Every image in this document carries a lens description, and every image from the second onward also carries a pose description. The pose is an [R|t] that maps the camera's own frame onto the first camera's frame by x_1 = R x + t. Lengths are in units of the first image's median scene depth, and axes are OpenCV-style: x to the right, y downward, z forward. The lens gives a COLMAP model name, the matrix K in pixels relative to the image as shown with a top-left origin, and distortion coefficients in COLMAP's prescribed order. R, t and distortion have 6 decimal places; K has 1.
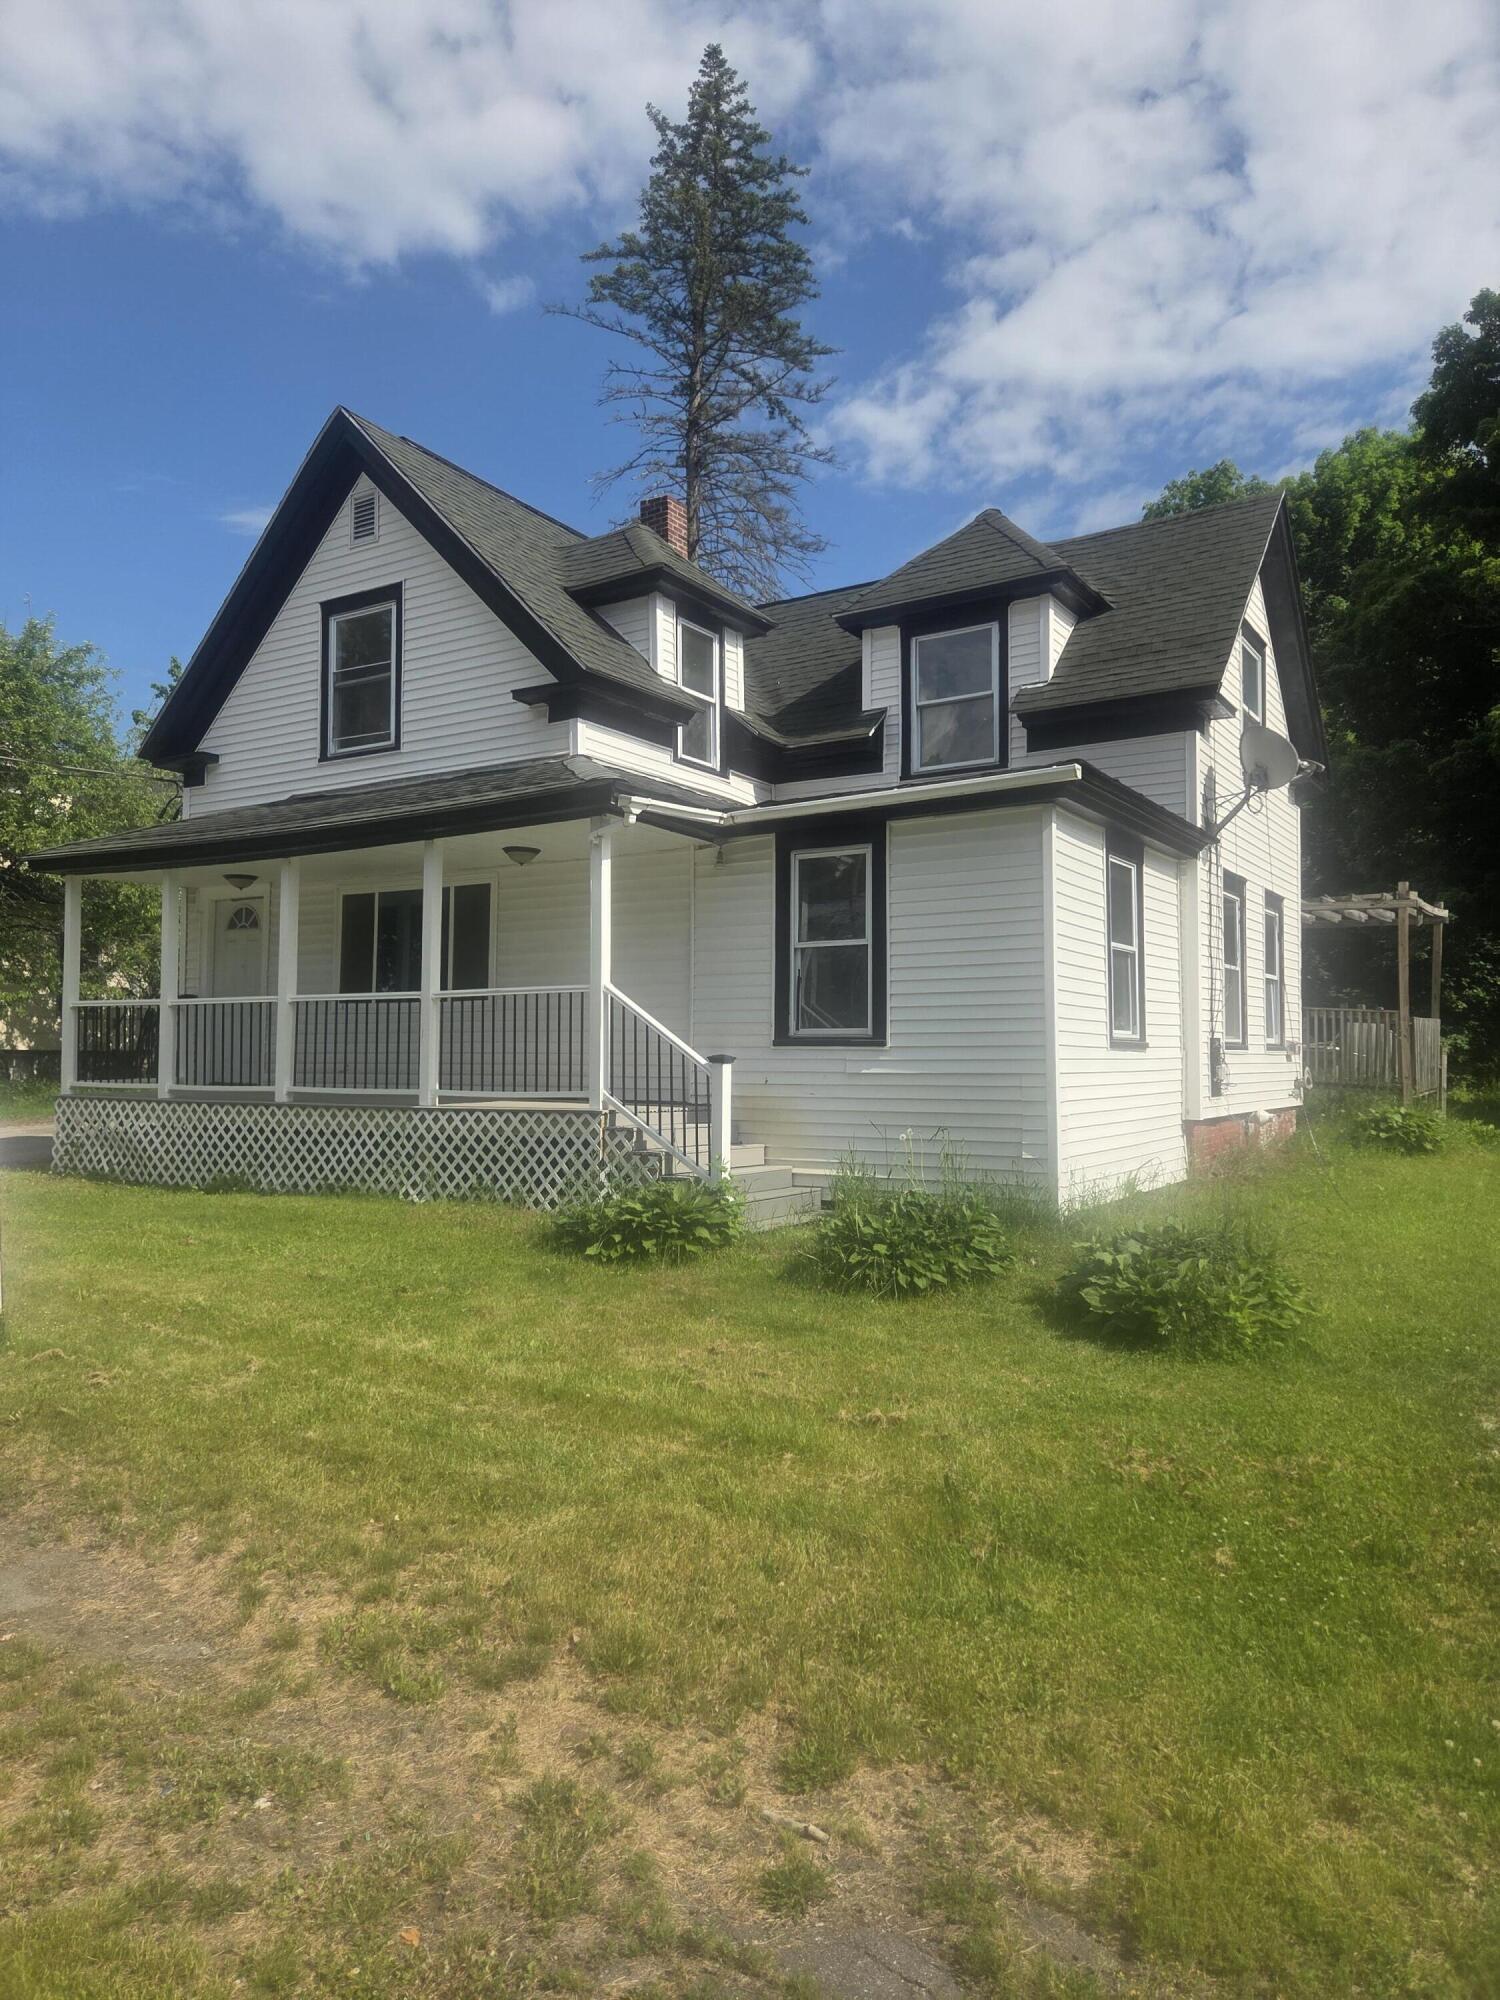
lens RADIAL K [[1380.8, 0, 750.0], [0, 1380.8, 1000.0], [0, 0, 1]] dist [0.042666, -0.043842]
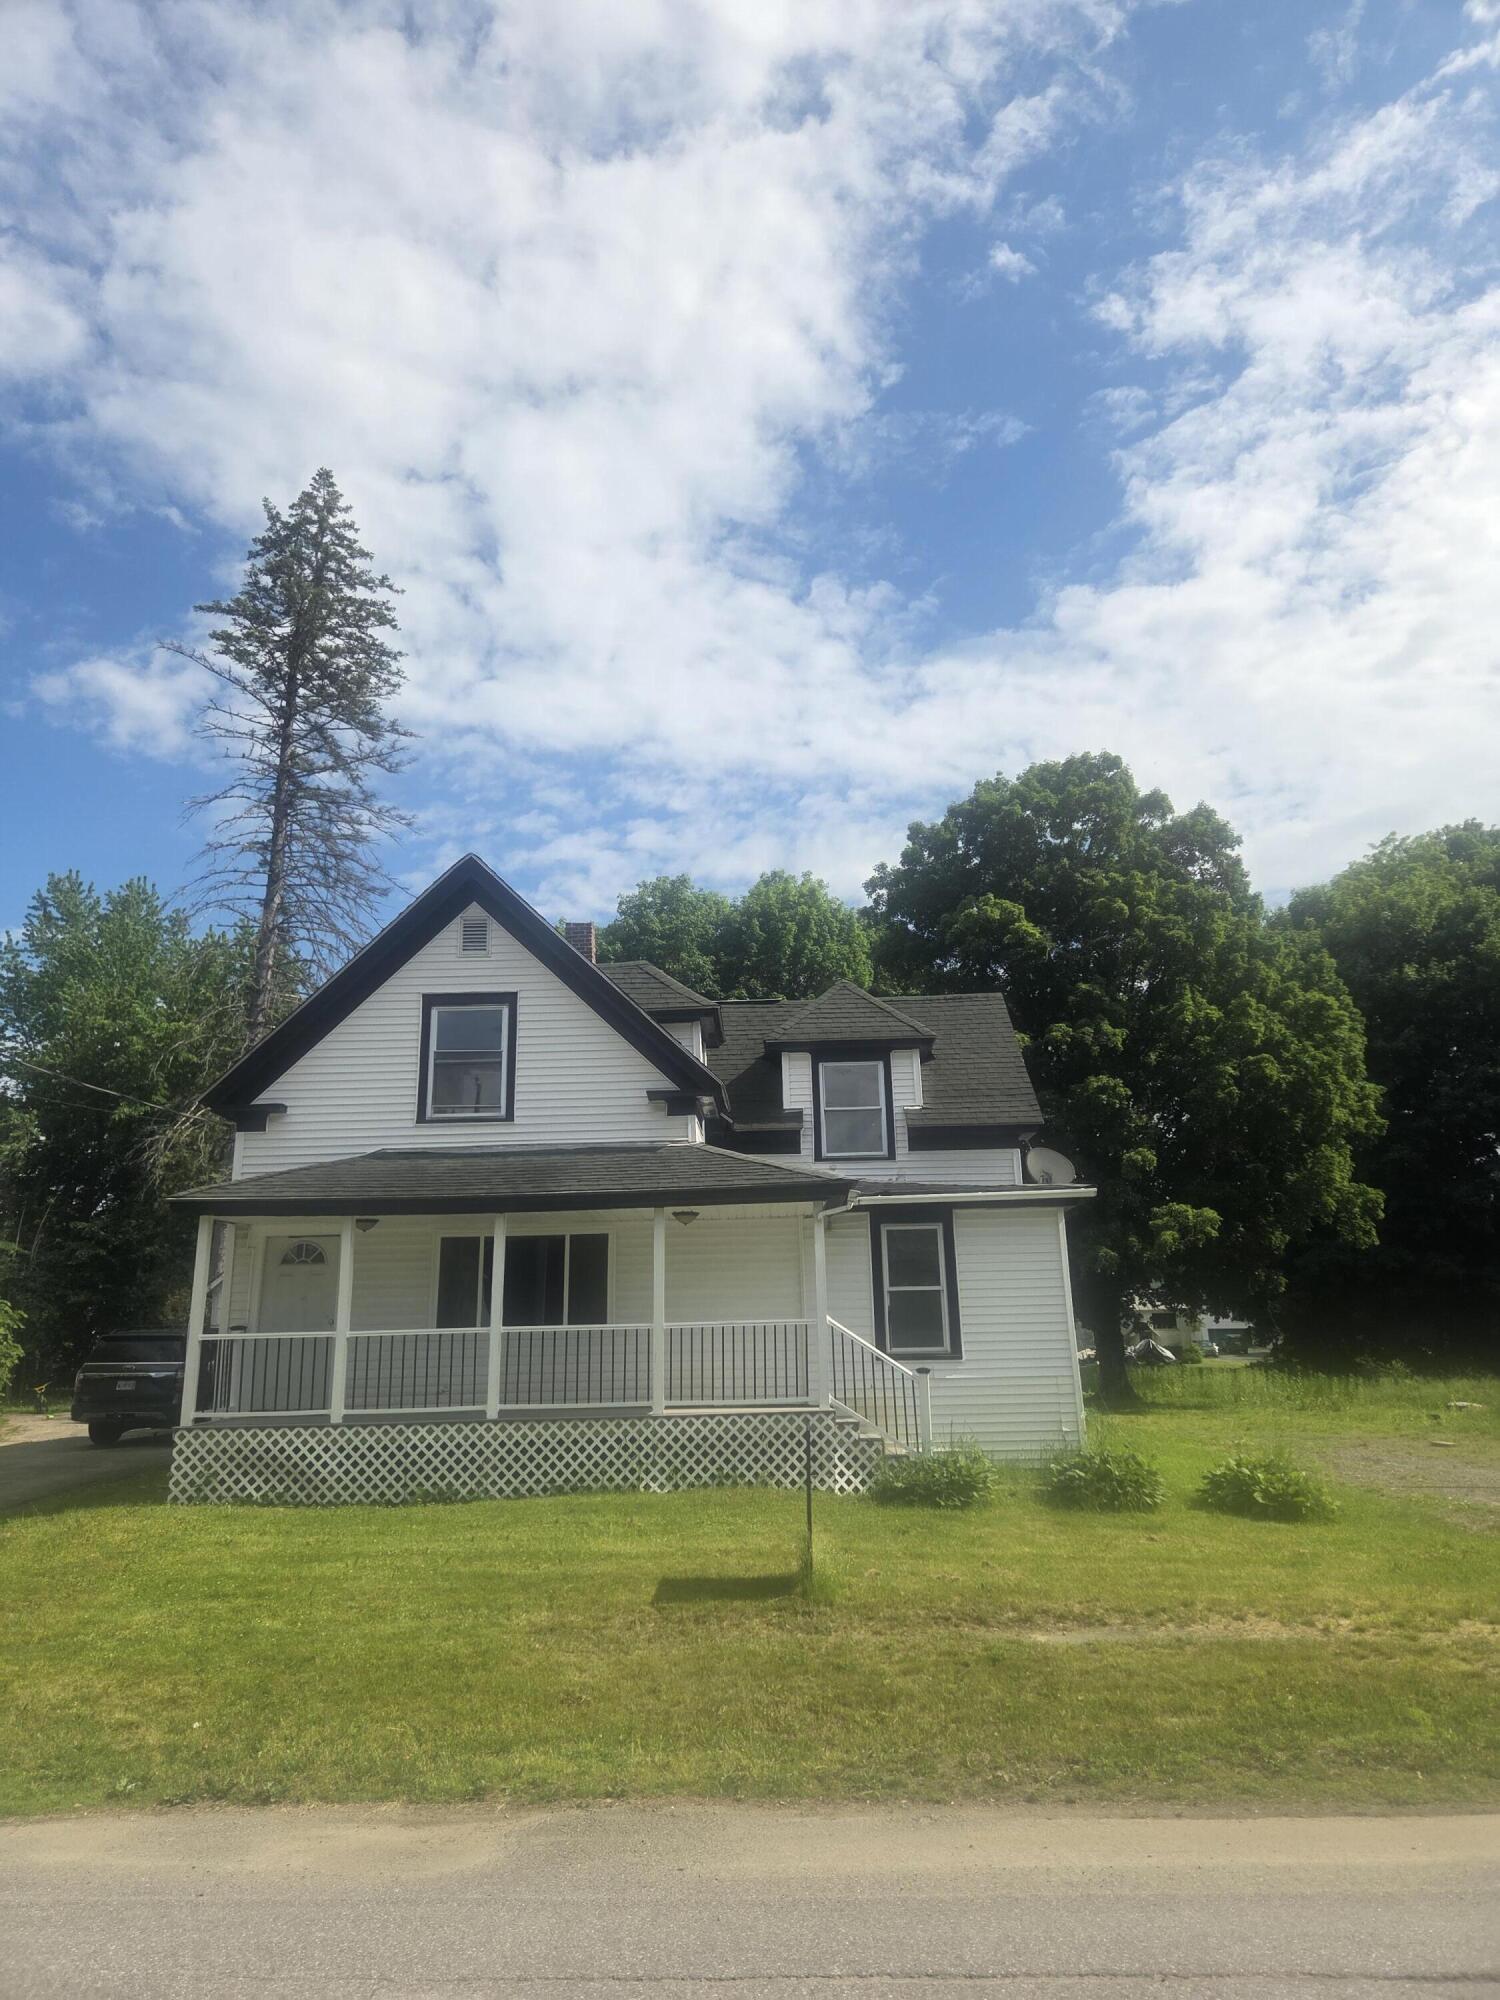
lens RADIAL K [[1364.2, 0, 750.0], [0, 1364.2, 1000.0], [0, 0, 1]] dist [0.108416, -0.000168]
pose [[0.844319, 0.110962, 0.524226, -0.704635], [-0.001546, 0.978824, -0.204696, -0.032492], [-0.535839, 0.172018, 0.826611, -0.158993]]
